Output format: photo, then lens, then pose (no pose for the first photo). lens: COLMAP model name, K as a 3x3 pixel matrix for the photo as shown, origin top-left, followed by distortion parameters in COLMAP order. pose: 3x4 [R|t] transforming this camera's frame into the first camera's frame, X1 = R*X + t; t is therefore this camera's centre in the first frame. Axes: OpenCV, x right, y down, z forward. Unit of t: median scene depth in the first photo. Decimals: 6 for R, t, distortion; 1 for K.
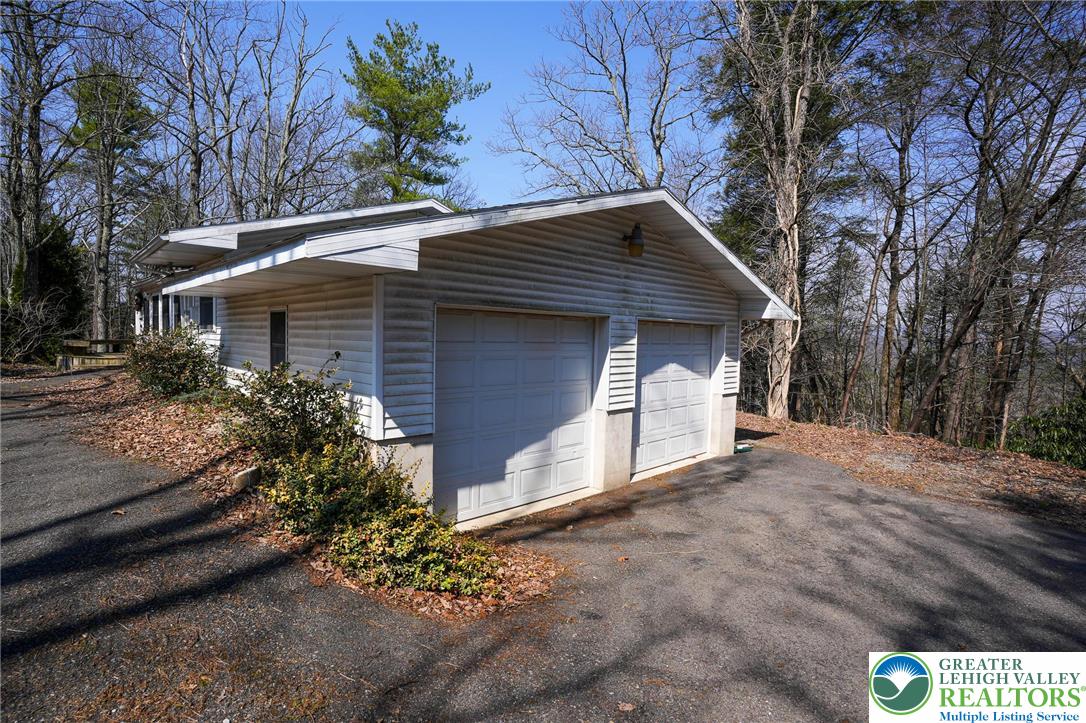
lens RADIAL K [[529.5, 0, 543.0], [0, 529.5, 361.5], [0, 0, 1]] dist [-0.081856, 0.039403]
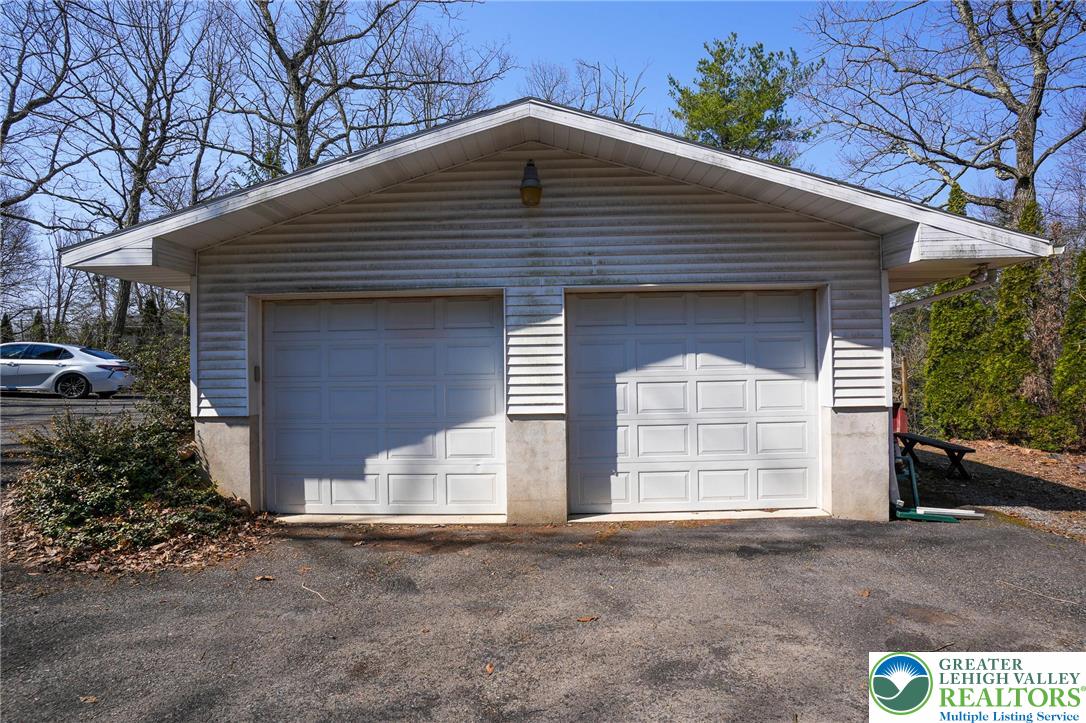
lens RADIAL K [[529.5, 0, 543.0], [0, 529.5, 361.5], [0, 0, 1]] dist [-0.081856, 0.039403]
pose [[0.696399, -0.046414, -0.716152, 0.771022], [-0.002508, 0.997743, -0.067103, 0.075692], [0.717650, 0.048527, 0.694711, 0.560205]]
